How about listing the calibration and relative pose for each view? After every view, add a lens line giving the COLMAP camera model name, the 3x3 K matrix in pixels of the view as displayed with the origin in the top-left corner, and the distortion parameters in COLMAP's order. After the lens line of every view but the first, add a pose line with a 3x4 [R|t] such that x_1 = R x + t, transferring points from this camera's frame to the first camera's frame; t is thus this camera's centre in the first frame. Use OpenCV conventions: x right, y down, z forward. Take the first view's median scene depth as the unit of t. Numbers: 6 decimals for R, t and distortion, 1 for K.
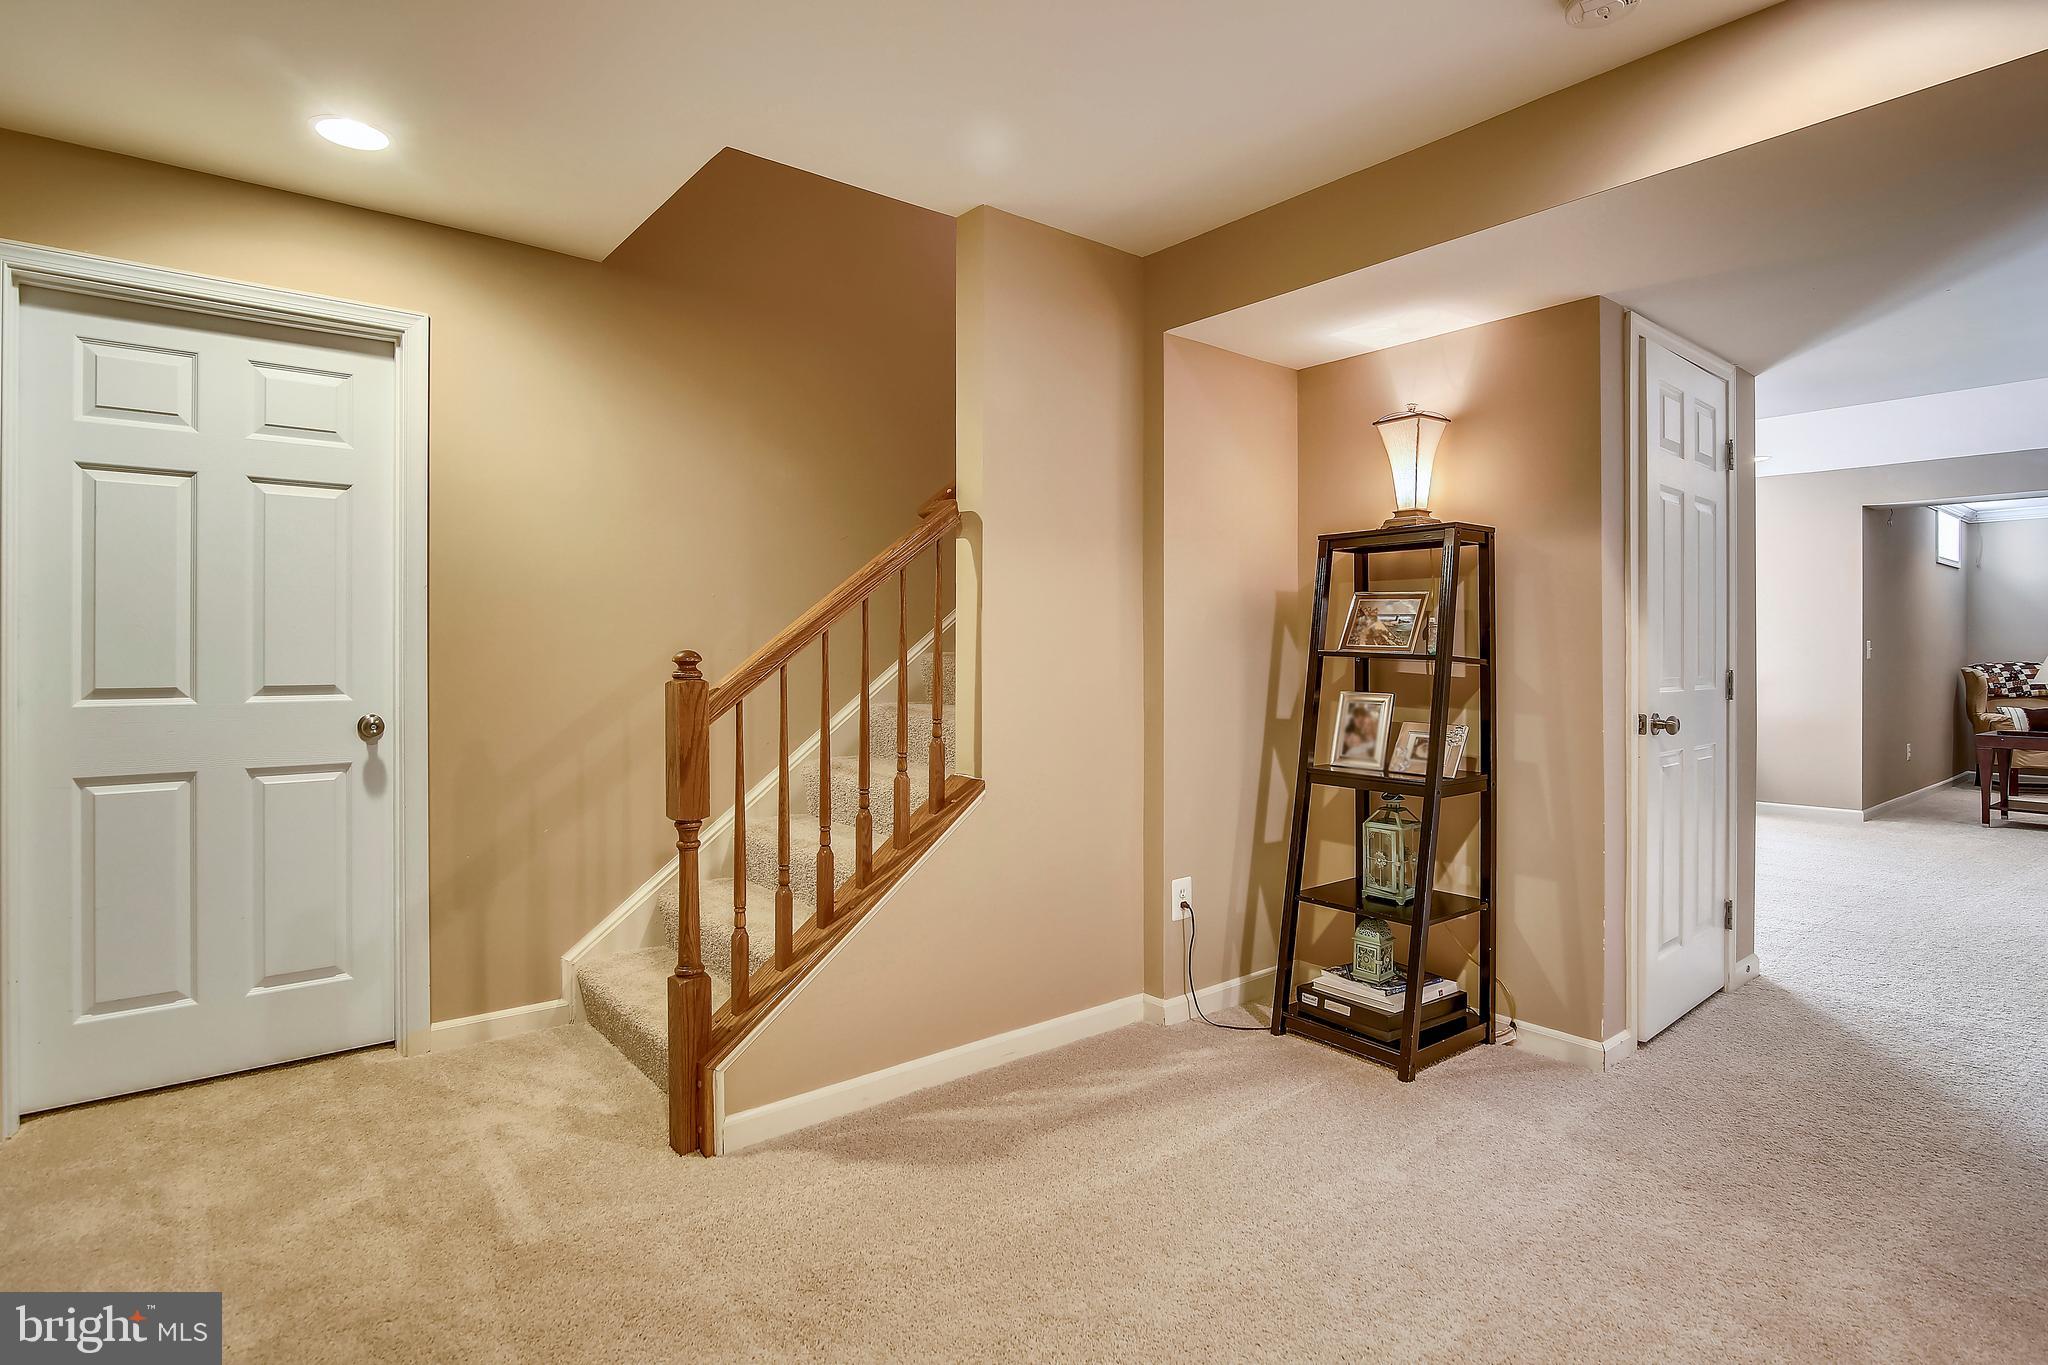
lens RADIAL K [[1049.8, 0, 1015.0], [0, 1049.8, 656.1], [0, 0, 1]] dist [-0.014340, 0.001097]
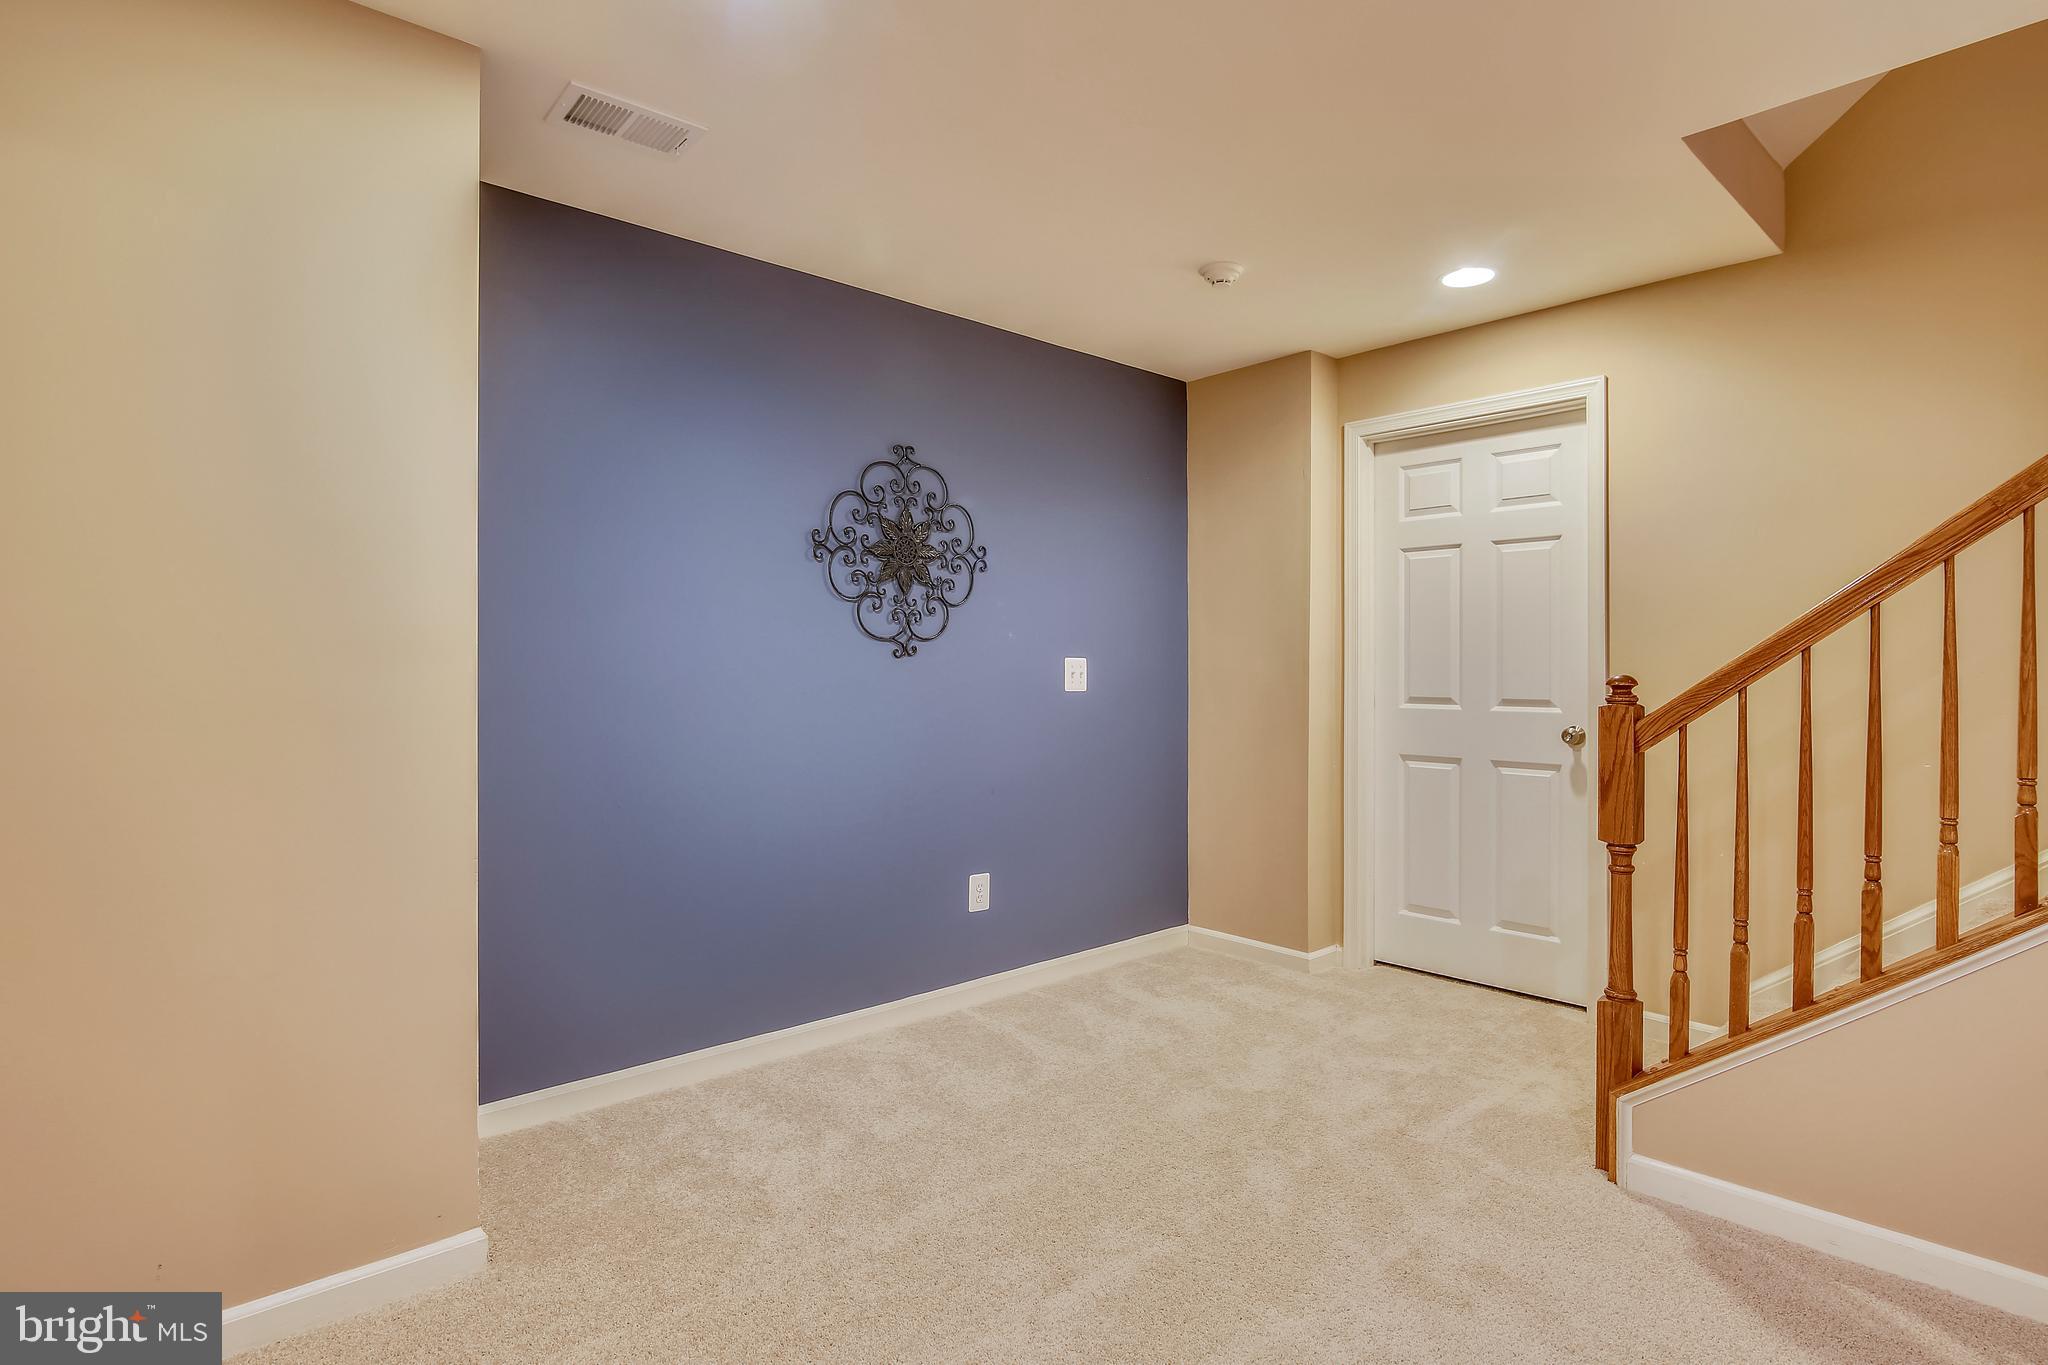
lens RADIAL K [[1049.8, 0, 1021.8], [0, 1049.8, 673.2], [0, 0, 1]] dist [-0.014340, 0.001097]
pose [[0.057637, 0.006843, -0.998314, 0.614885], [-0.006746, 0.999956, 0.006465, -0.008503], [0.998315, 0.006362, 0.057681, 0.349238]]
